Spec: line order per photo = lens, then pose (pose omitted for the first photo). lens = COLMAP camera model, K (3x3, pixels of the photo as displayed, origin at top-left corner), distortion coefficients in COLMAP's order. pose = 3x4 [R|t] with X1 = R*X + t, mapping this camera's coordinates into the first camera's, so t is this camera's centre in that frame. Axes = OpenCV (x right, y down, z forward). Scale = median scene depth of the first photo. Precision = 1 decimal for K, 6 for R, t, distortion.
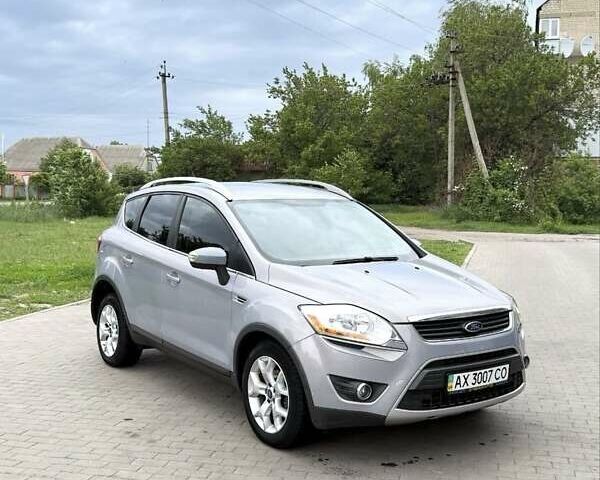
lens RADIAL K [[776.1, 0, 300.0], [0, 776.1, 240.0], [0, 0, 1]] dist [0.017530, -0.019605]
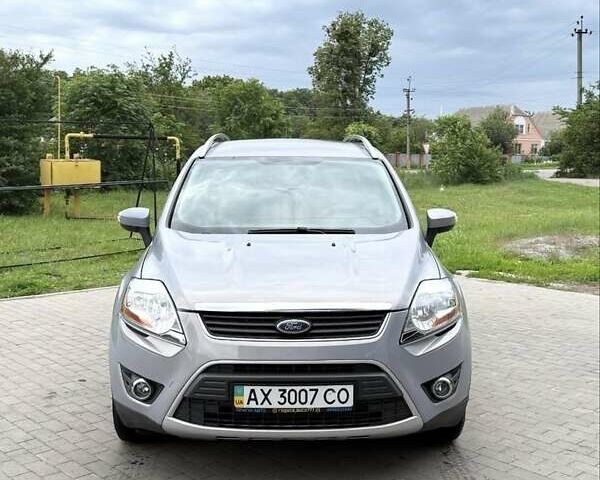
lens RADIAL K [[776.1, 0, 300.0], [0, 776.1, 240.0], [0, 0, 1]] dist [0.017530, -0.019605]
pose [[0.835309, 0.051905, -0.547325, 0.631330], [-0.030070, 0.998357, 0.048786, -0.005022], [0.548958, -0.024294, 0.835497, 0.401580]]
